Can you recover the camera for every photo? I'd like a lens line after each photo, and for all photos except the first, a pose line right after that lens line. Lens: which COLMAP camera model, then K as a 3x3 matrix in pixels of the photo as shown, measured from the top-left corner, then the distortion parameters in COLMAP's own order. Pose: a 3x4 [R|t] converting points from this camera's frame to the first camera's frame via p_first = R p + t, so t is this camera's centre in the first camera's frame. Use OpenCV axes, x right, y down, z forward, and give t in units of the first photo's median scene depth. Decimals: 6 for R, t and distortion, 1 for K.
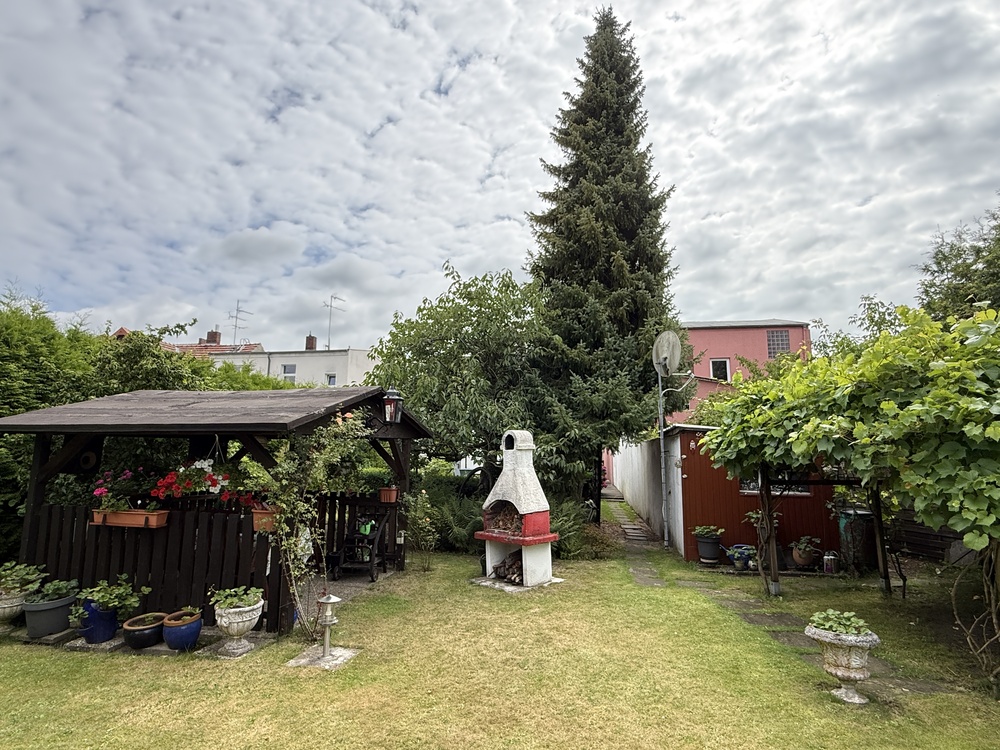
lens RADIAL K [[529.7, 0, 501.4], [0, 529.7, 370.3], [0, 0, 1]] dist [-0.006262, -0.000499]
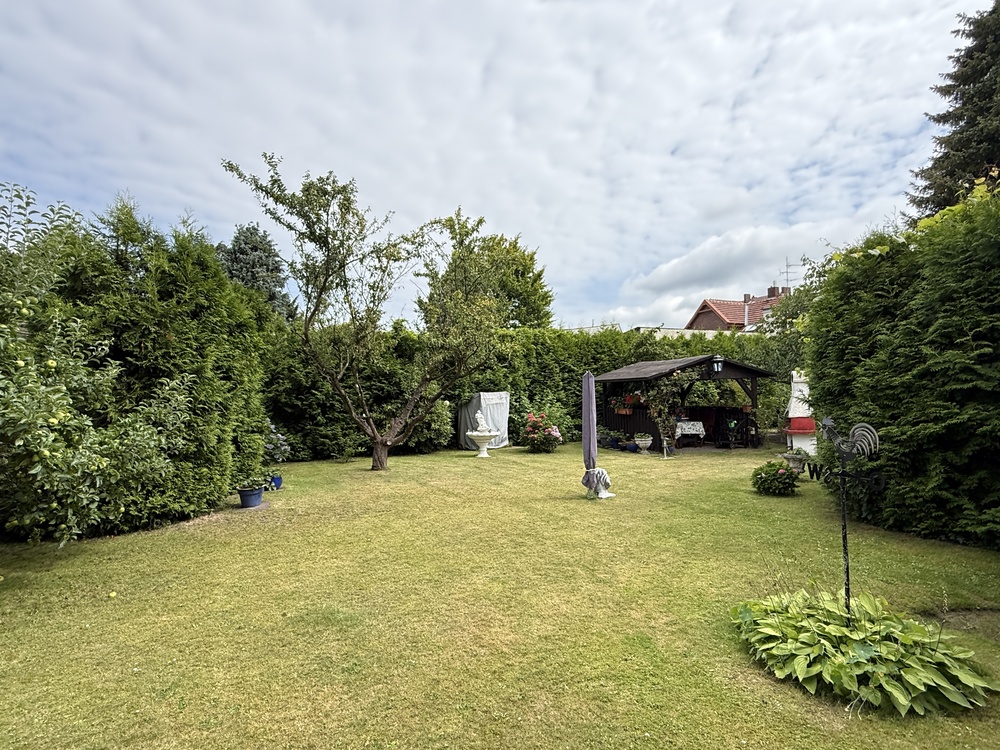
lens RADIAL K [[529.7, 0, 499.7], [0, 529.7, 374.6], [0, 0, 1]] dist [-0.006262, -0.000499]
pose [[0.461292, -0.041633, -0.886271, 1.358895], [0.156828, 0.986996, 0.035263, -0.106674], [0.873278, -0.155258, 0.461822, -0.775440]]
